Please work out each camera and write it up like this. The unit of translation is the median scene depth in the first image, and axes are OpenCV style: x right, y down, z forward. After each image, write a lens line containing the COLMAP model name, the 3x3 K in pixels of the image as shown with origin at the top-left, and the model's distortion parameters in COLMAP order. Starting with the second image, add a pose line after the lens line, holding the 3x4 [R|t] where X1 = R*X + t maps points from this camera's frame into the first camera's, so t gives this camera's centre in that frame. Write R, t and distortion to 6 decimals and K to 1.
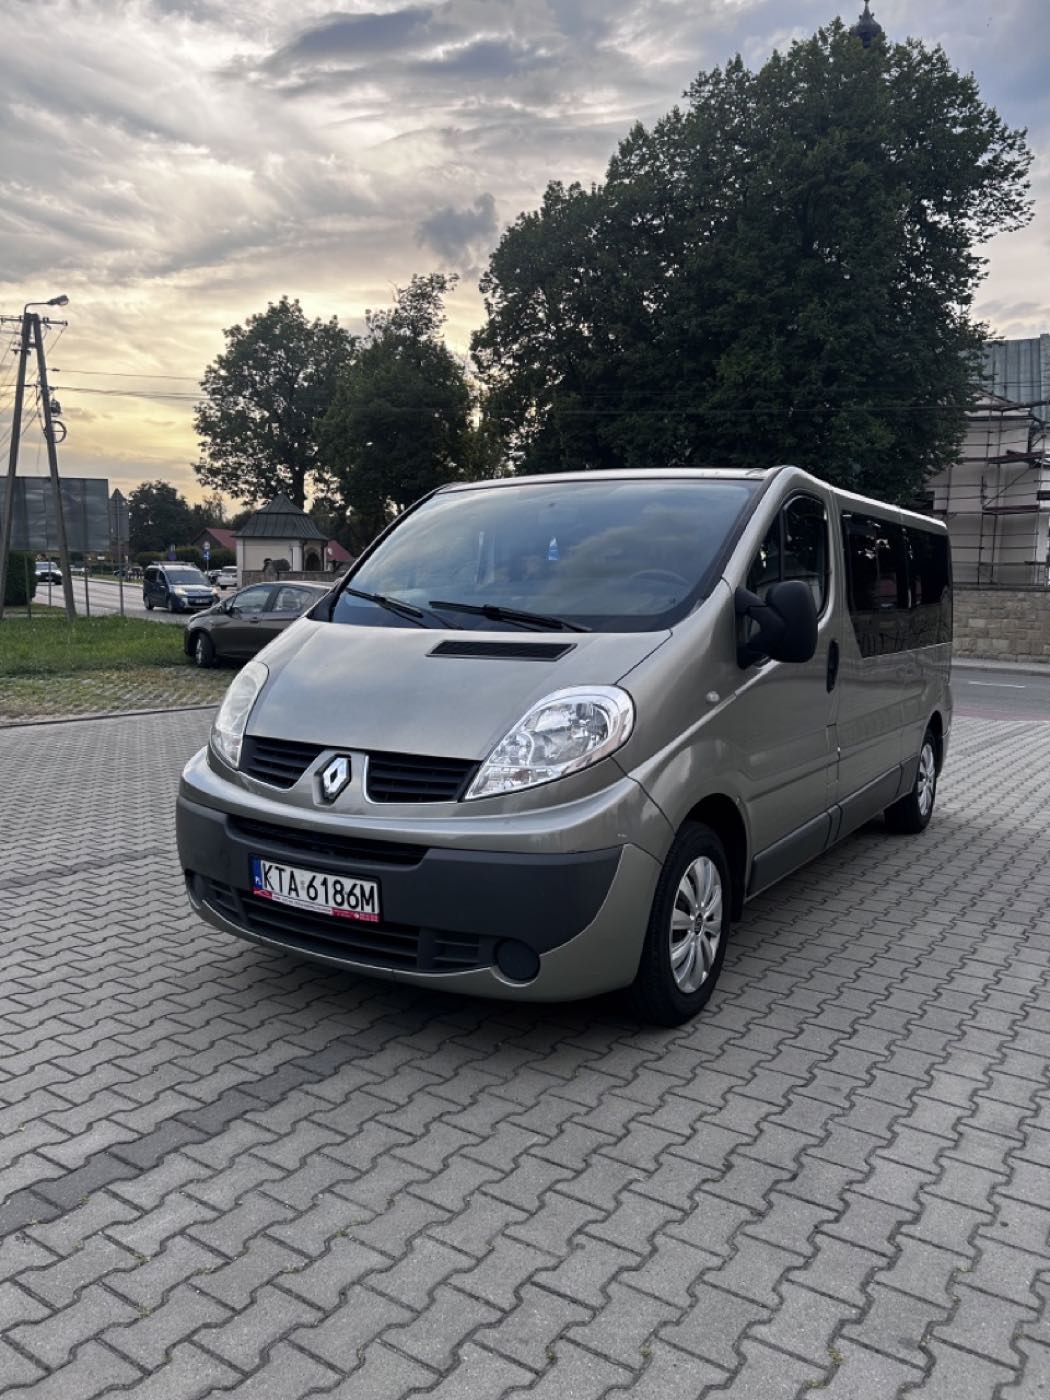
lens RADIAL K [[1070.7, 0, 534.6], [0, 1070.7, 699.7], [0, 0, 1]] dist [0.042018, -0.048735]
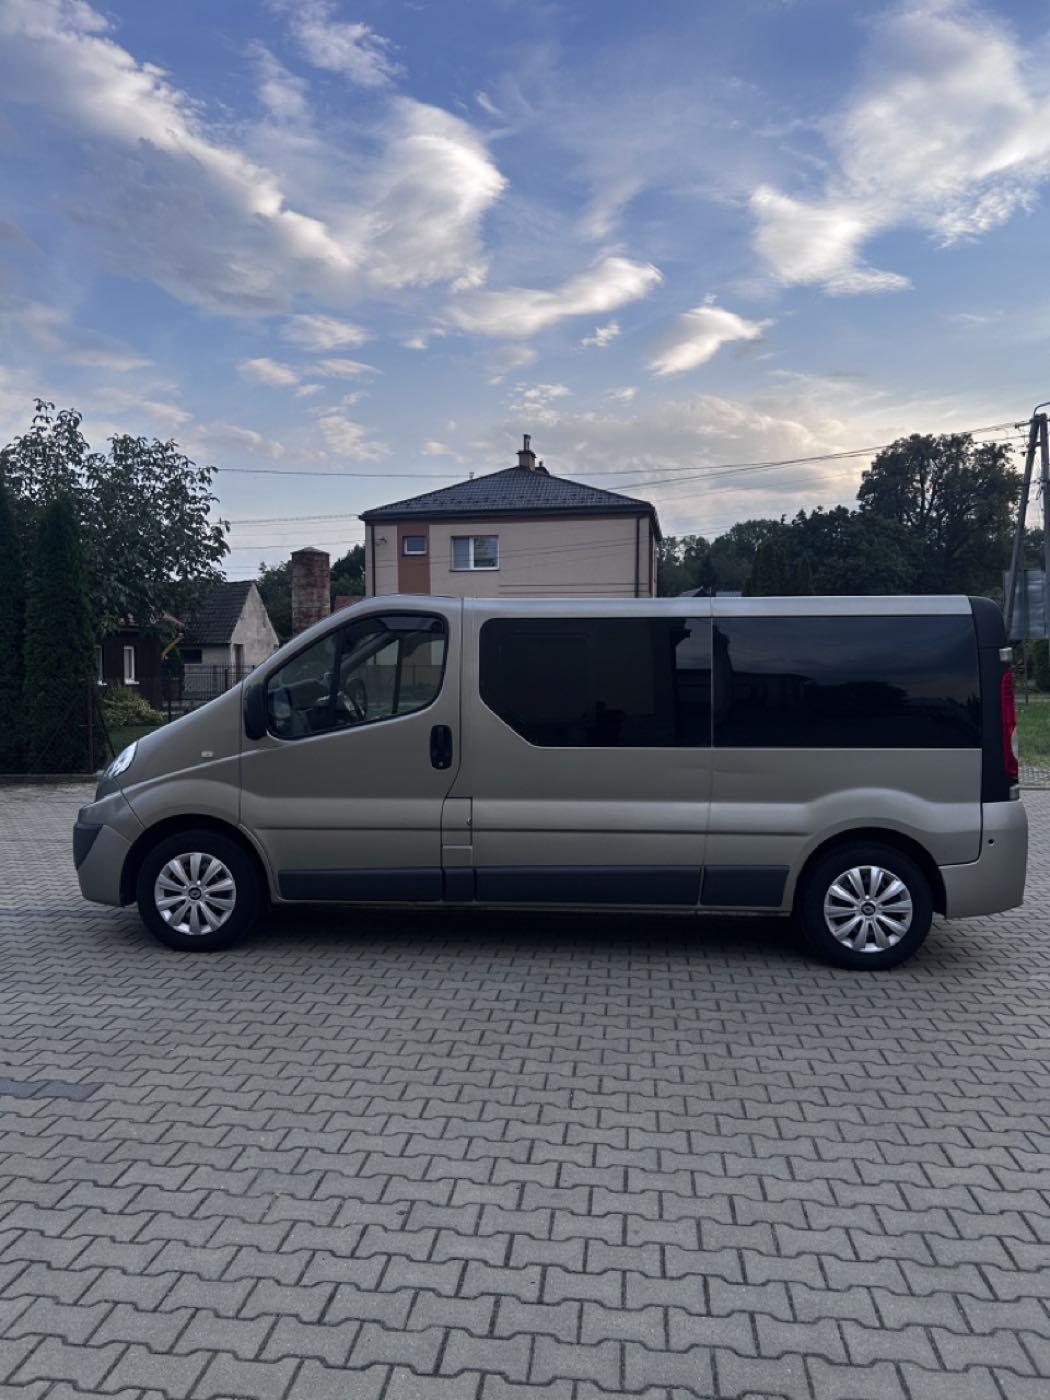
lens RADIAL K [[1057.3, 0, 518.6], [0, 1057.3, 742.0], [0, 0, 1]] dist [0.024429, -0.008202]
pose [[0.475915, 0.055630, -0.877730, 1.744189], [-0.087760, 0.996020, 0.015543, -0.086571], [0.875102, 0.069632, 0.478903, 0.629712]]
